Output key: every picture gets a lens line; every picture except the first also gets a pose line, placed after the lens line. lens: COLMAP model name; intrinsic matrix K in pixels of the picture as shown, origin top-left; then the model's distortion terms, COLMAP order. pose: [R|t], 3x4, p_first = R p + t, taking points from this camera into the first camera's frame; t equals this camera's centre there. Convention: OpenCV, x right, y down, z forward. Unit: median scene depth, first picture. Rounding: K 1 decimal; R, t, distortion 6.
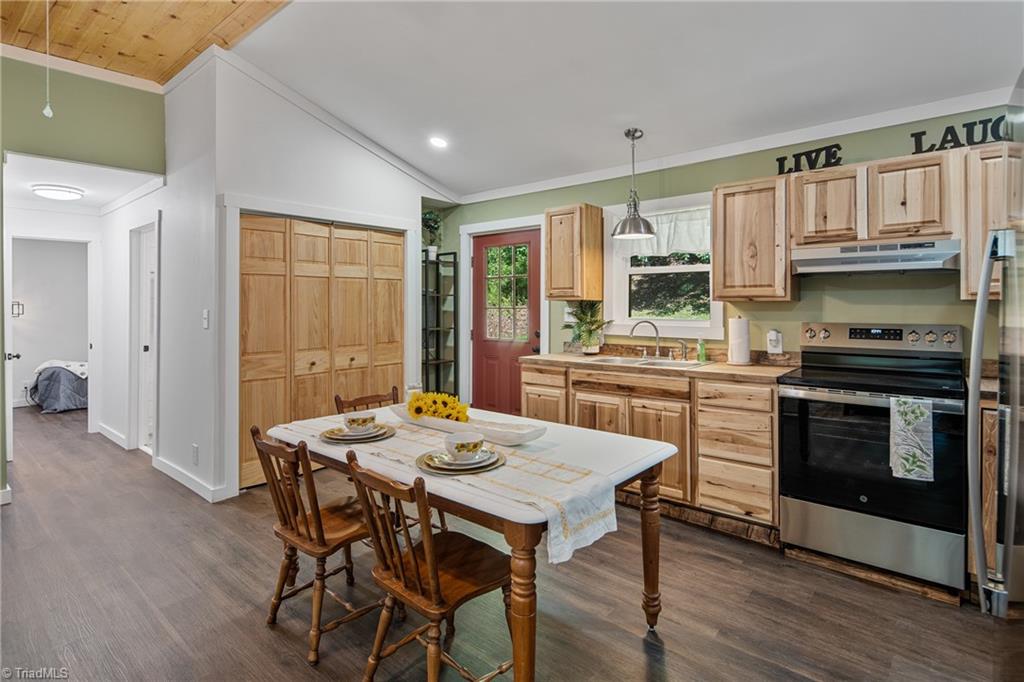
lens RADIAL K [[514.8, 0, 510.0], [0, 514.8, 305.2], [0, 0, 1]] dist [0.001156, -0.001058]
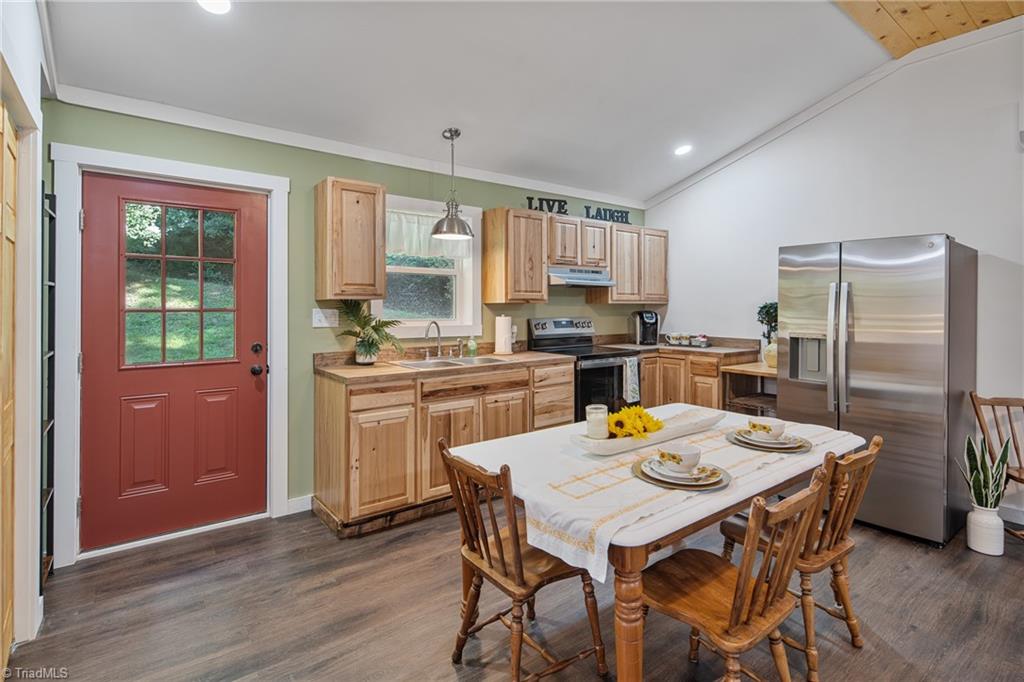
lens RADIAL K [[506.7, 0, 512.6], [0, 506.7, 301.2], [0, 0, 1]] dist [0.001264, -0.000453]
pose [[0.202704, 0.008158, 0.979206, -0.754517], [-0.004954, 0.999961, -0.007306, -0.003262], [-0.979228, -0.003370, 0.202736, 0.744533]]
